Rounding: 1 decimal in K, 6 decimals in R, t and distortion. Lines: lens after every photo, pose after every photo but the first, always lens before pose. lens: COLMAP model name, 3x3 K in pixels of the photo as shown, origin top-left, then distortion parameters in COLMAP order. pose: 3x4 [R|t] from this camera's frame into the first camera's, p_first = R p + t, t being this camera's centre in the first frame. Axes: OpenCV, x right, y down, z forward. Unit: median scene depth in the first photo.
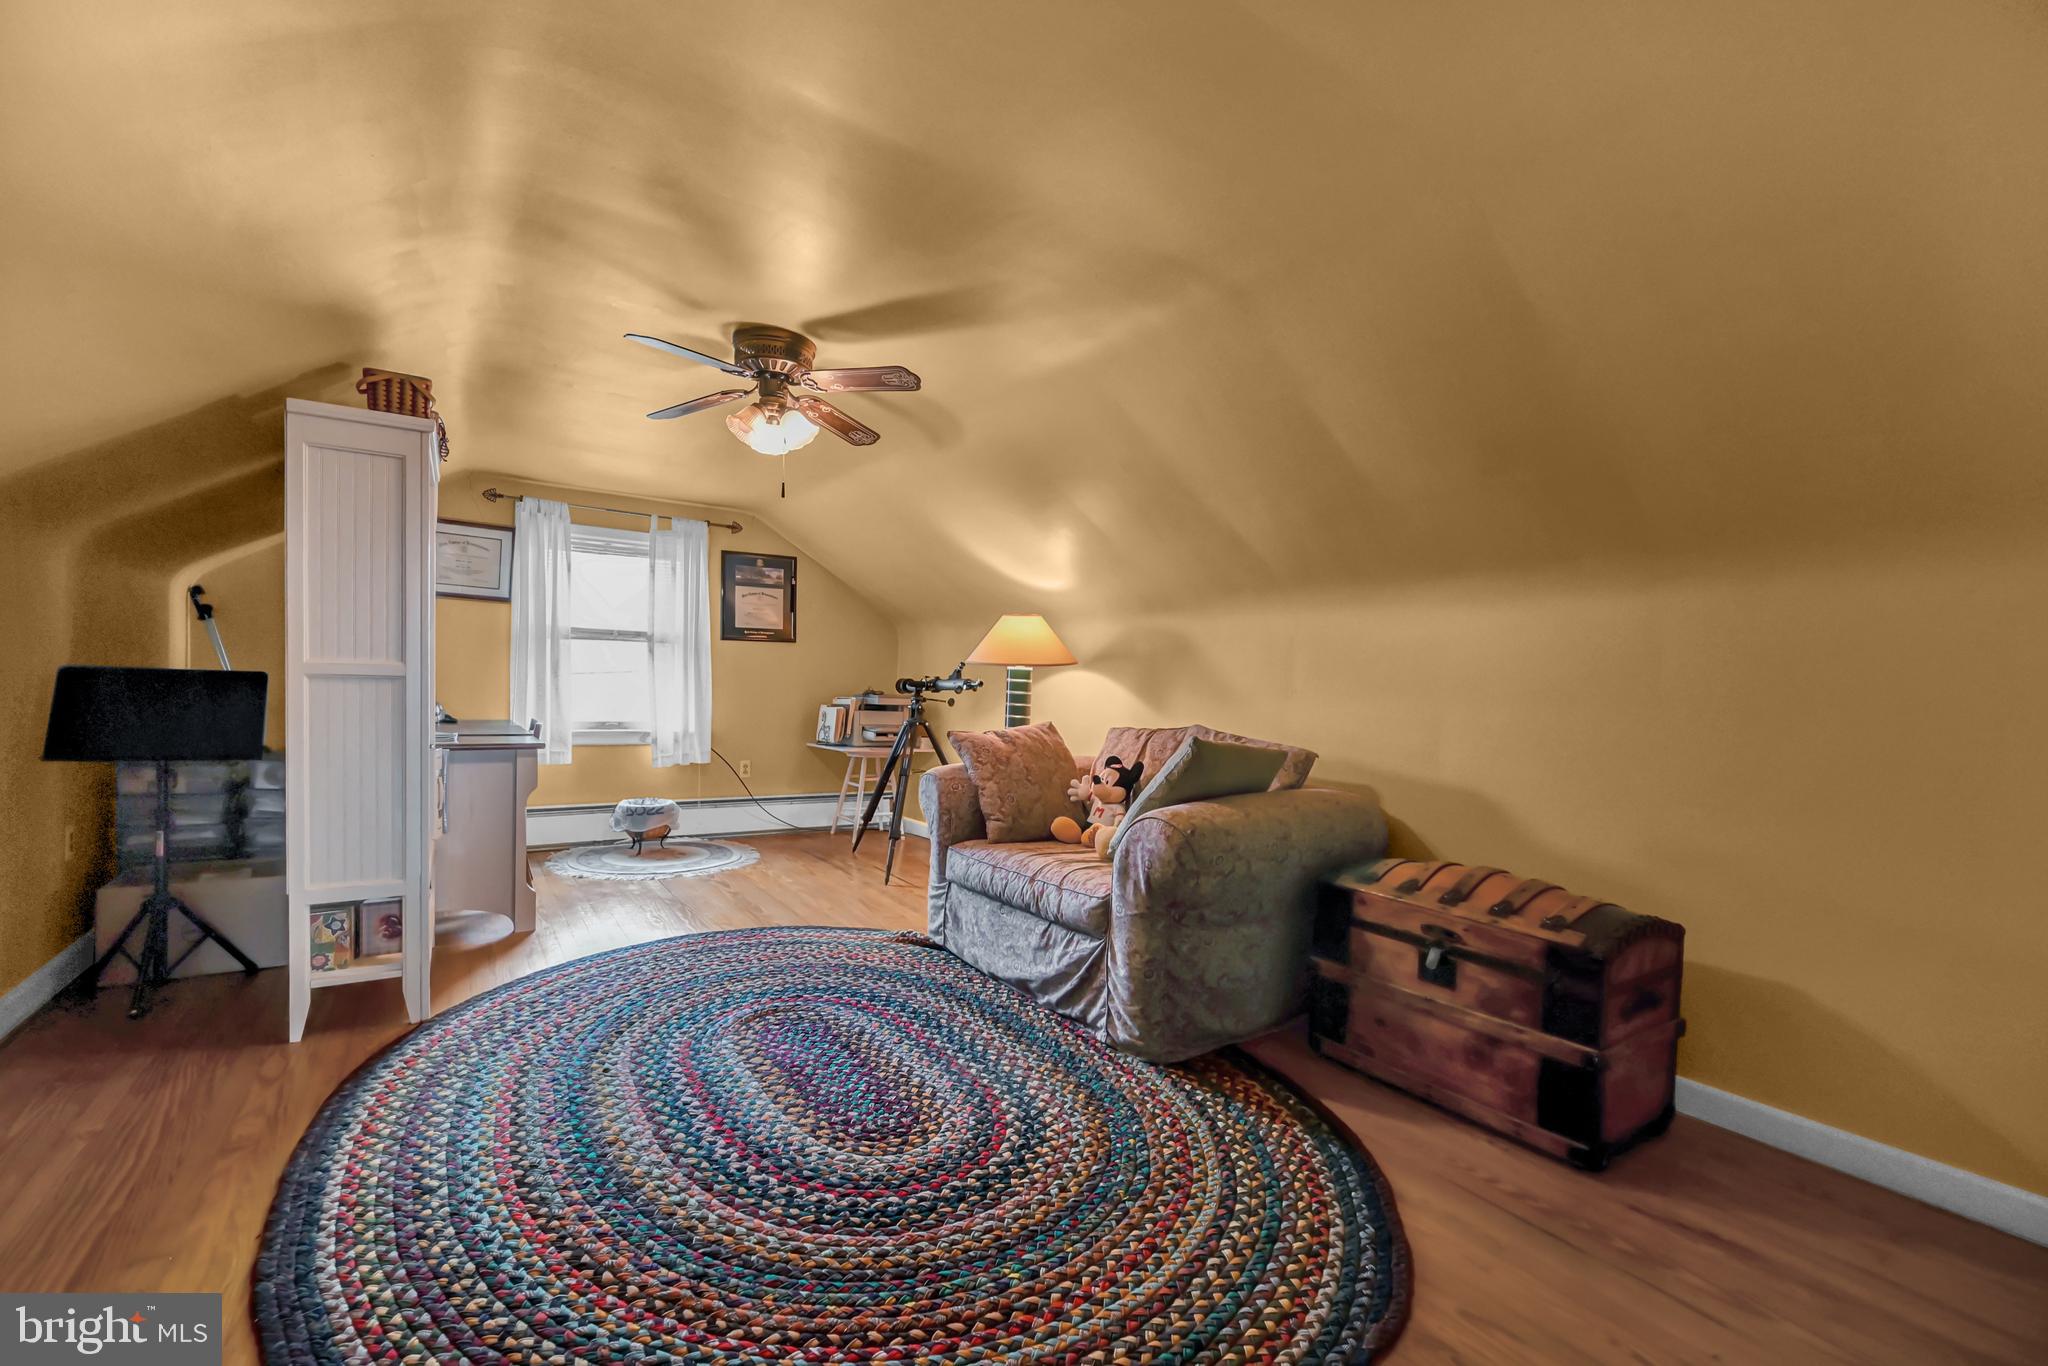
lens RADIAL K [[877.6, 0, 1024.0], [0, 877.6, 683.0], [0, 0, 1]] dist [-0.001015, -0.000074]
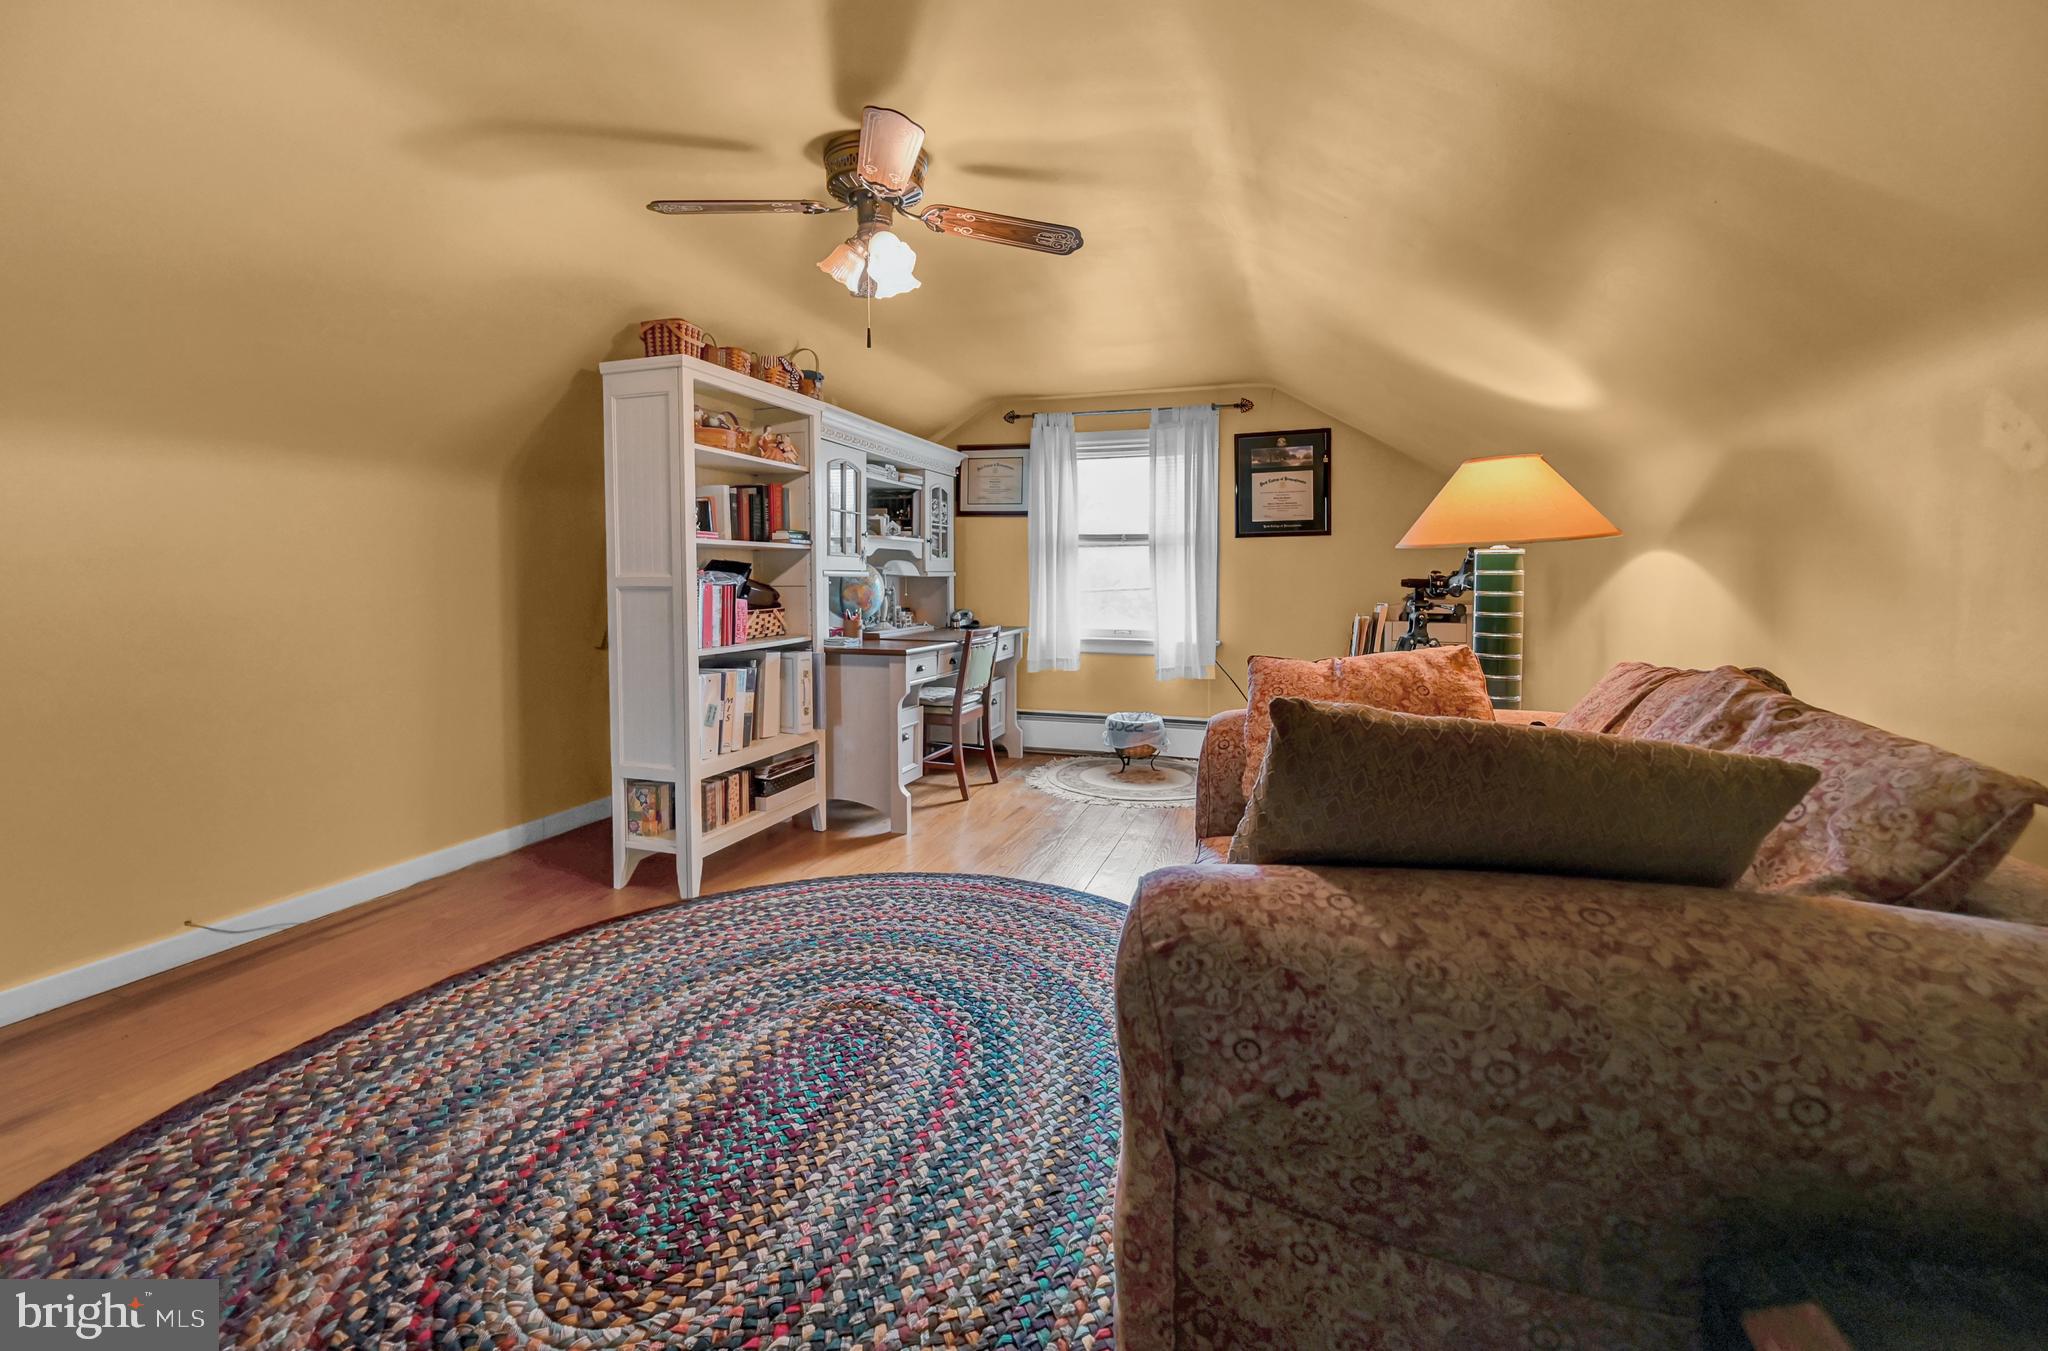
lens RADIAL K [[857.9, 0, 1011.2], [0, 857.9, 585.1], [0, 0, 1]] dist [-0.000930, -0.000355]
pose [[0.598184, -0.022789, -0.801035, 0.358392], [0.017945, 0.999726, -0.015041, 0.011675], [0.801158, -0.005377, 0.598428, 0.566119]]
